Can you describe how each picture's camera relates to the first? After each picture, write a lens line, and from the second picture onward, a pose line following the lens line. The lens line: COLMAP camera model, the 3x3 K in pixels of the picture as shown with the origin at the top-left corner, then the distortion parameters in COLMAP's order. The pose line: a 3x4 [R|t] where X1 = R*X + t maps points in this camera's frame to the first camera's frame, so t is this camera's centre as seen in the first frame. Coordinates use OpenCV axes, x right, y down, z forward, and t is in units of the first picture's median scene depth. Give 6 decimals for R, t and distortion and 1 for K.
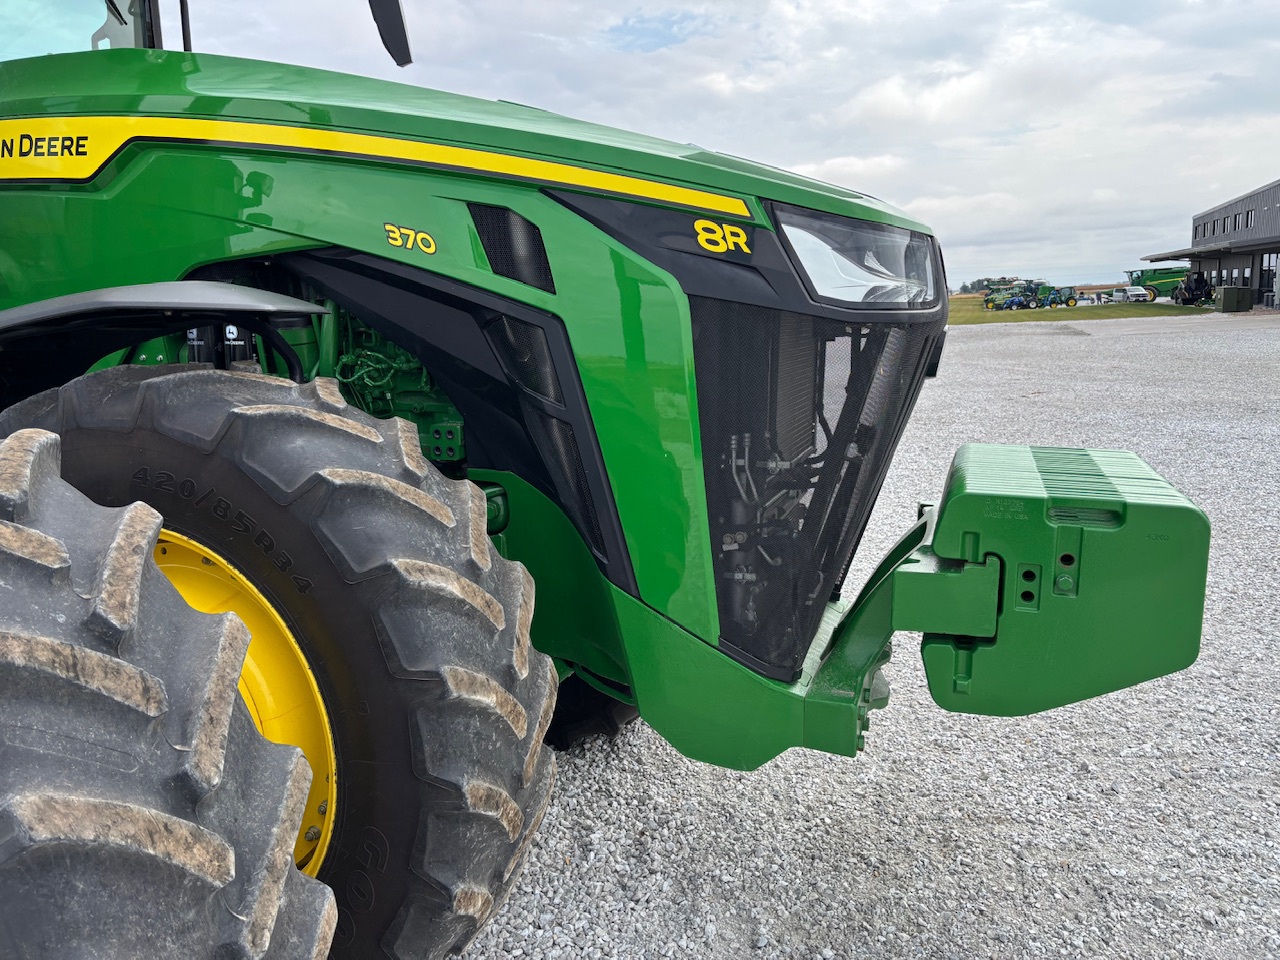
lens RADIAL K [[947.2, 0, 640.0], [0, 947.2, 480.0], [0, 0, 1]] dist [0.043334, -0.062302]
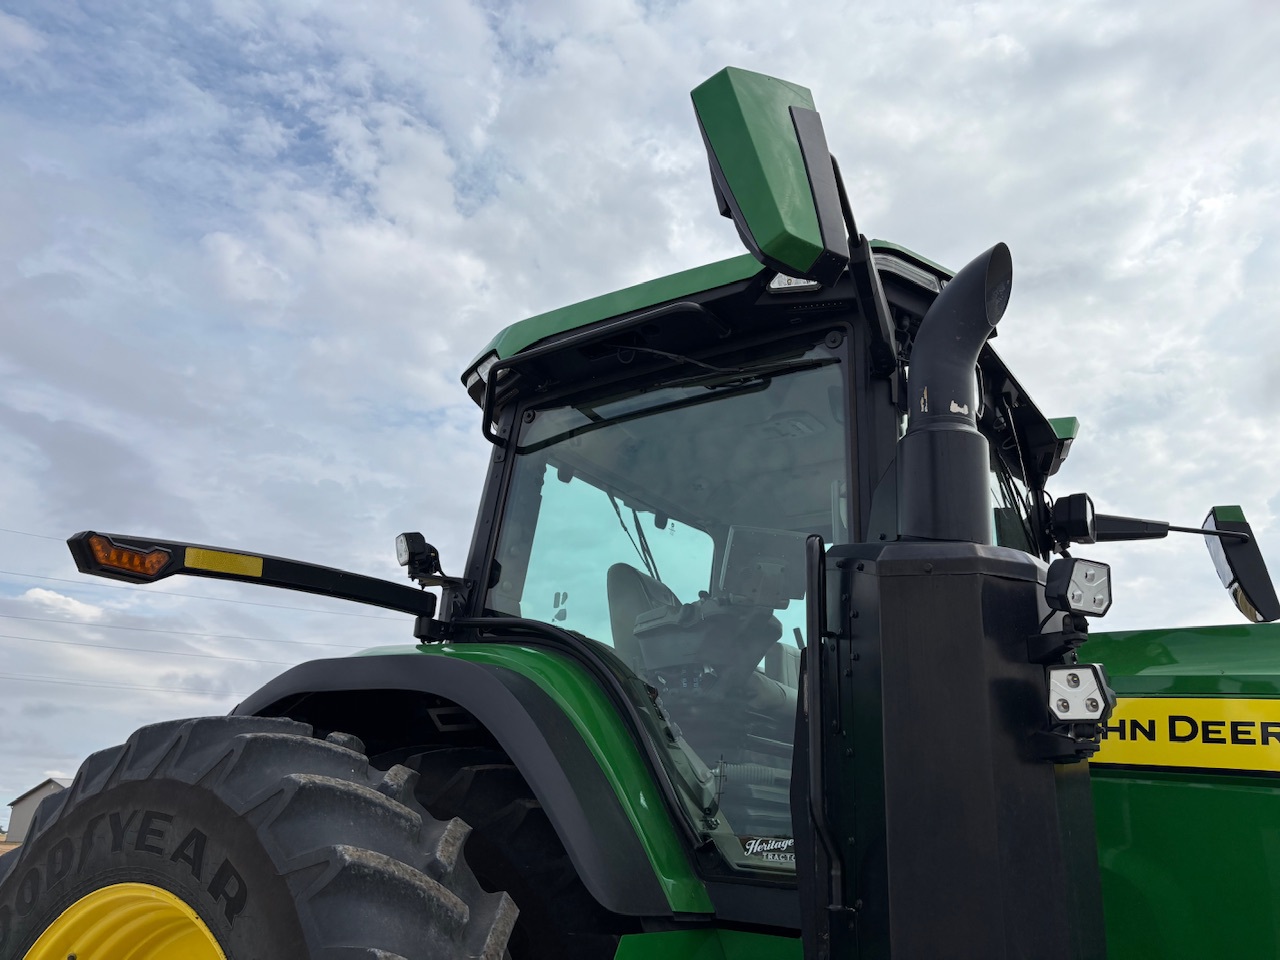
lens RADIAL K [[954.0, 0, 634.7], [0, 954.0, 485.5], [0, 0, 1]] dist [0.057149, -0.078099]
pose [[0.955485, -0.055023, -0.289863, -1.156009], [-0.097902, 0.867662, -0.487420, -0.088143], [0.278322, 0.494101, 0.823651, 0.030555]]
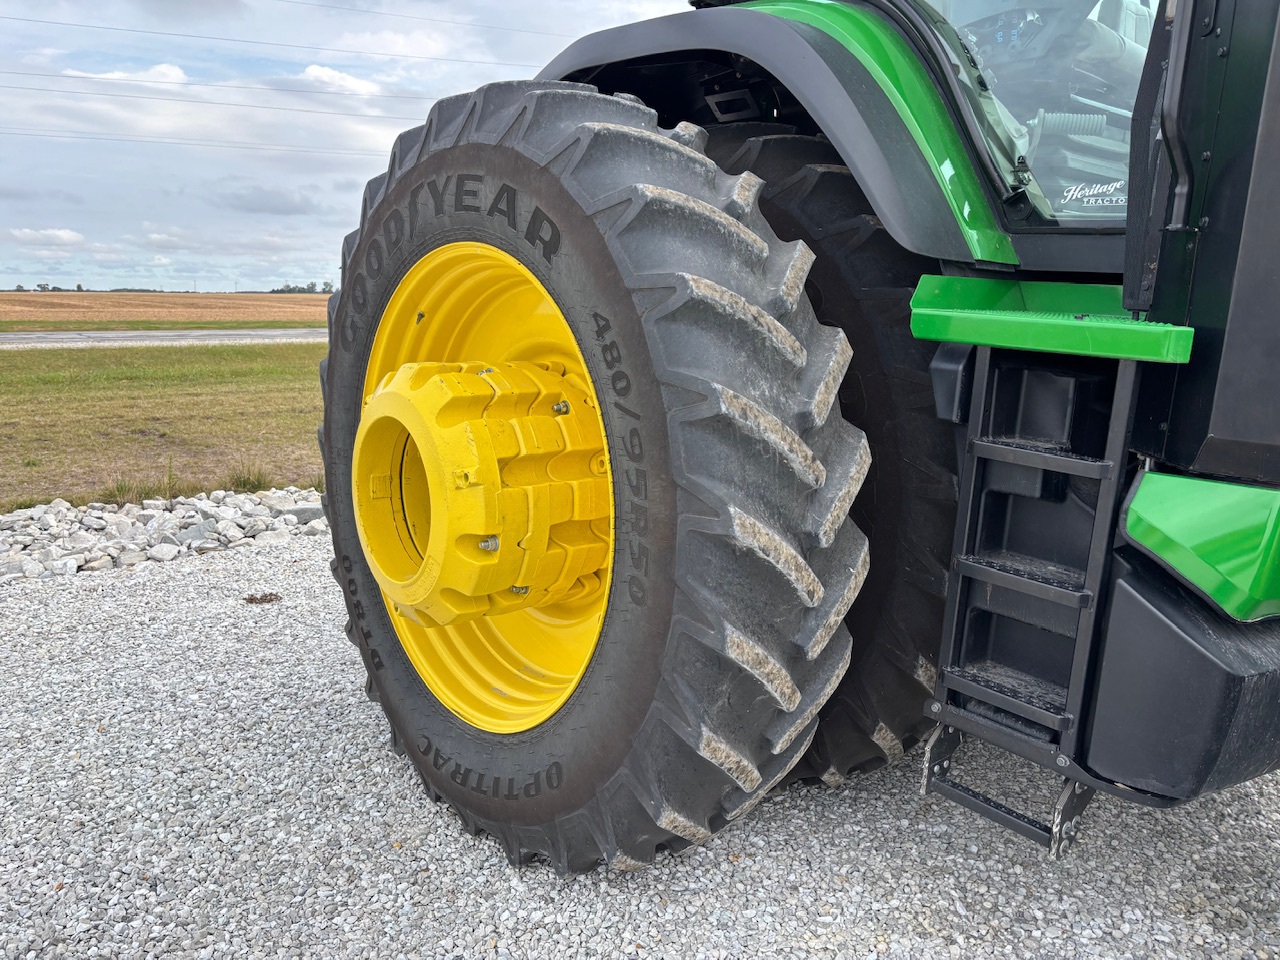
lens RADIAL K [[962.2, 0, 640.0], [0, 962.2, 480.0], [0, 0, 1]] dist [0.023285, 0.000636]
pose [[0.849084, 0.144376, -0.508146, -1.195436], [-0.134940, 0.989292, 0.055603, 0.028174], [0.510732, 0.021358, 0.859474, 0.083087]]
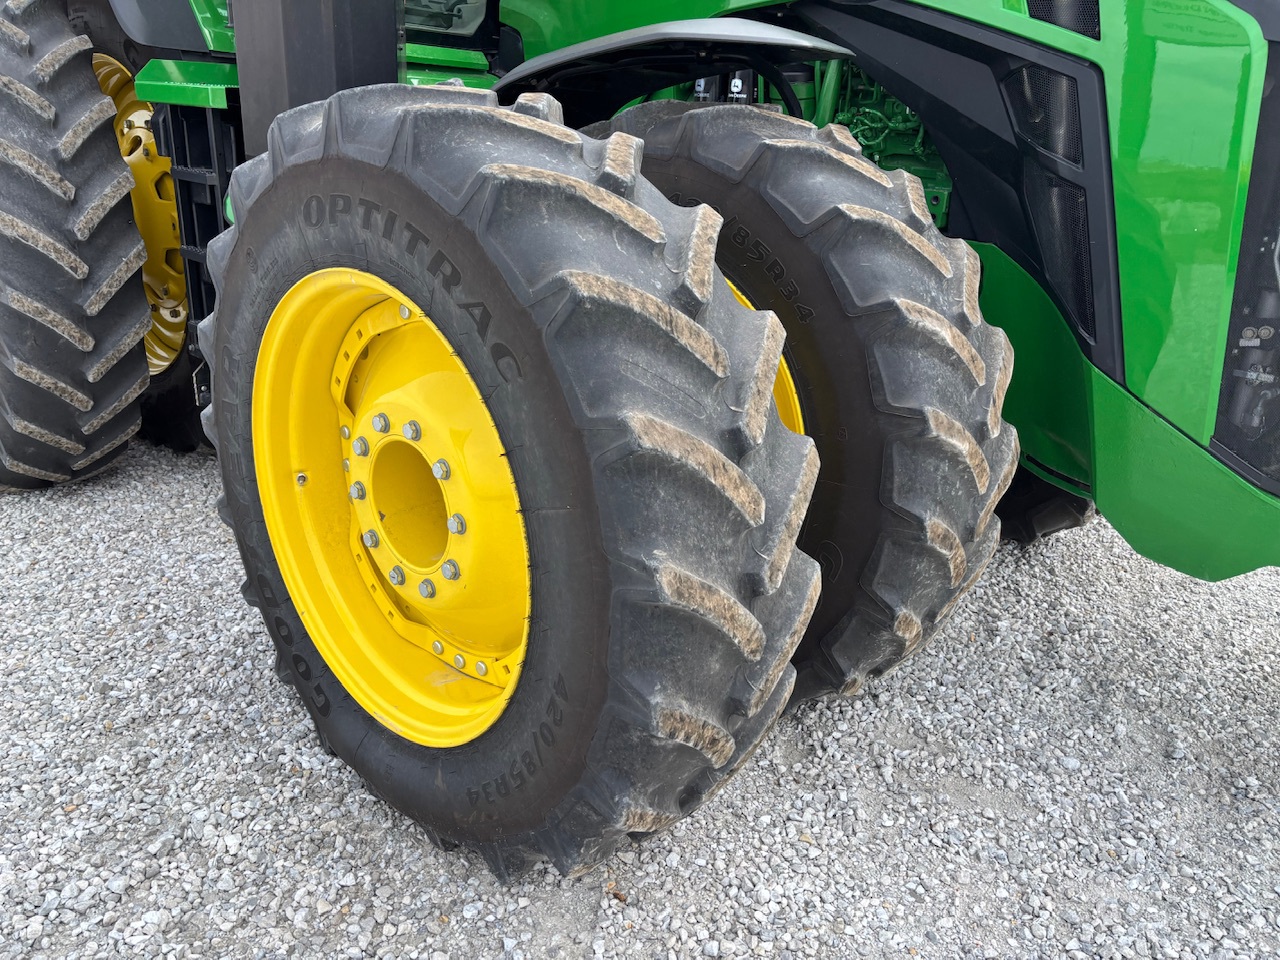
lens RADIAL K [[947.2, 0, 640.0], [0, 947.2, 480.0], [0, 0, 1]] dist [0.043334, -0.062302]
pose [[0.916152, 0.183855, -0.356178, -0.094209], [-0.115733, 0.972086, 0.204095, 0.085234], [0.383760, -0.145760, 0.911857, -0.078626]]
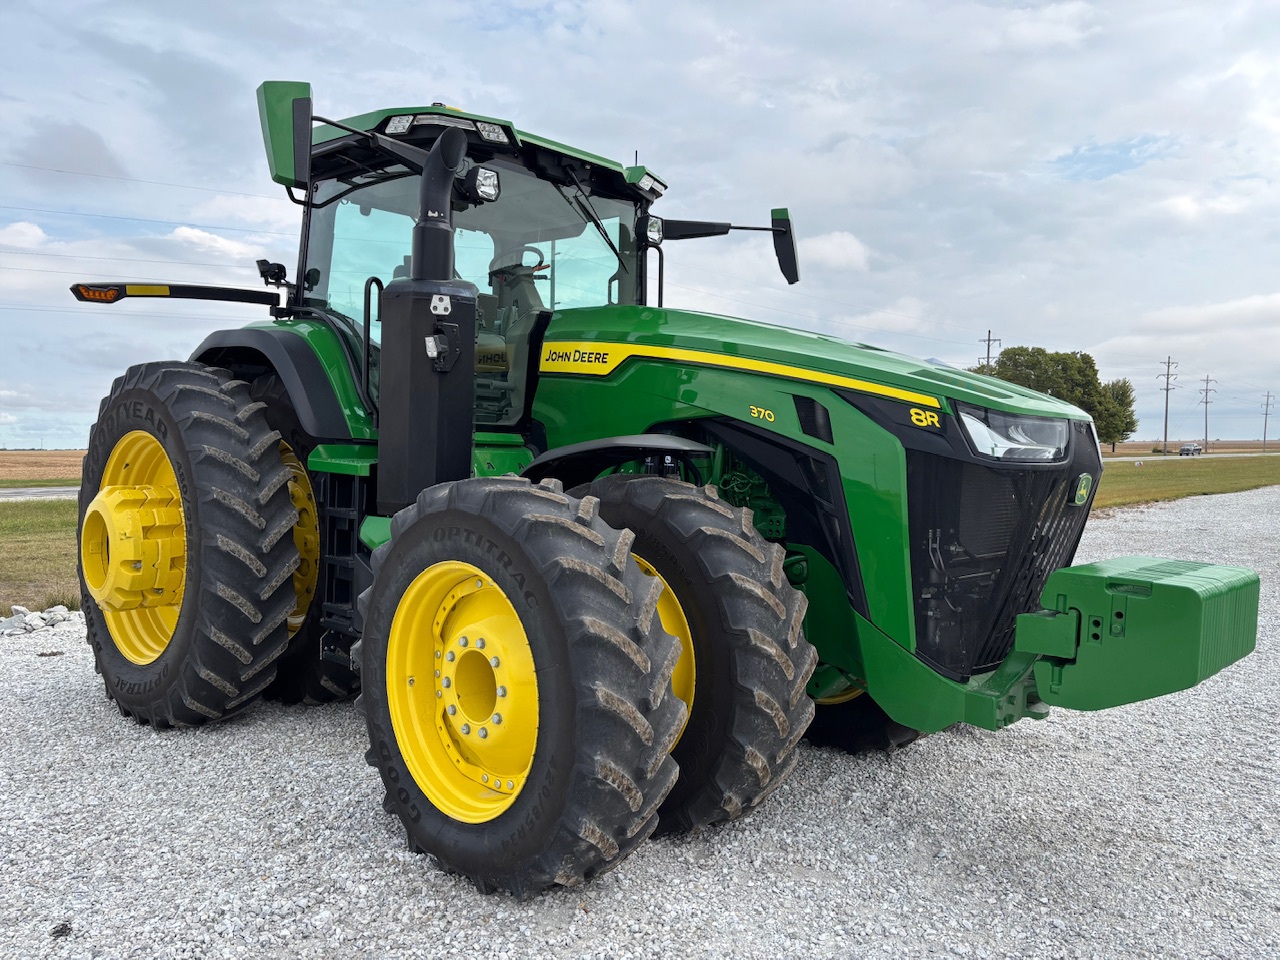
lens RADIAL K [[959.3, 0, 644.5], [0, 959.3, 476.6], [0, 0, 1]] dist [0.049006, -0.060242]
pose [[0.911643, 0.047233, -0.408261, 0.353413], [-0.103098, 0.987893, -0.115925, 0.120447], [0.397842, 0.147773, 0.905475, -0.848754]]
